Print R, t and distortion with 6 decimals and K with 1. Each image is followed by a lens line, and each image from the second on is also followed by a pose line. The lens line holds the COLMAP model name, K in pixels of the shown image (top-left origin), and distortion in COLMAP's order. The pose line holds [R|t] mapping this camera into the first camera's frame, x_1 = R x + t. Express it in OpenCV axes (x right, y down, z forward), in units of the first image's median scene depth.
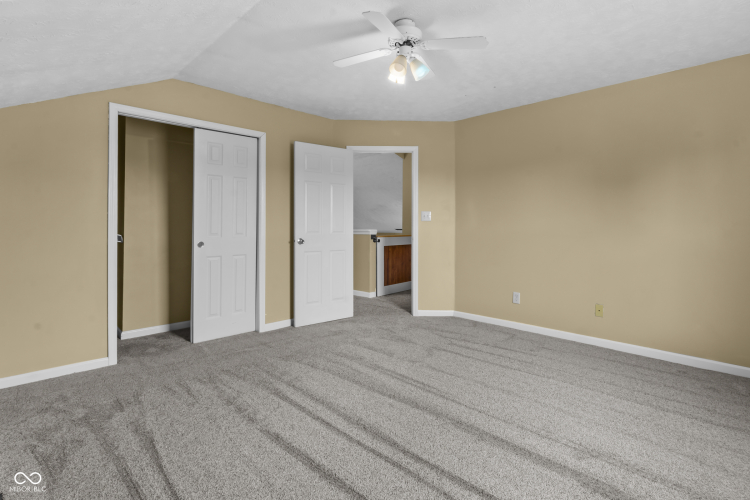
lens RADIAL K [[354.7, 0, 395.3], [0, 354.7, 226.3], [0, 0, 1]] dist [0.000848, -0.000063]
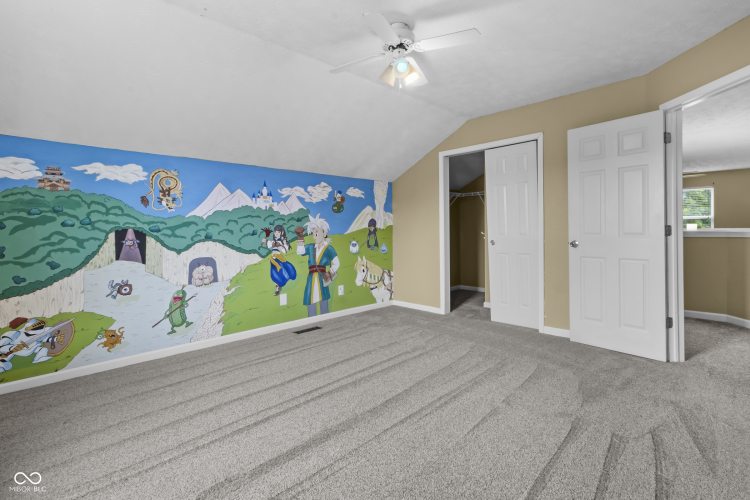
lens RADIAL K [[354.7, 0, 392.1], [0, 354.7, 233.0], [0, 0, 1]] dist [0.000848, -0.000063]
pose [[0.025935, 0.007543, -0.999635, 0.909965], [0.012063, 0.999896, 0.007858, 0.006283], [0.999591, -0.012263, 0.025841, 0.825716]]
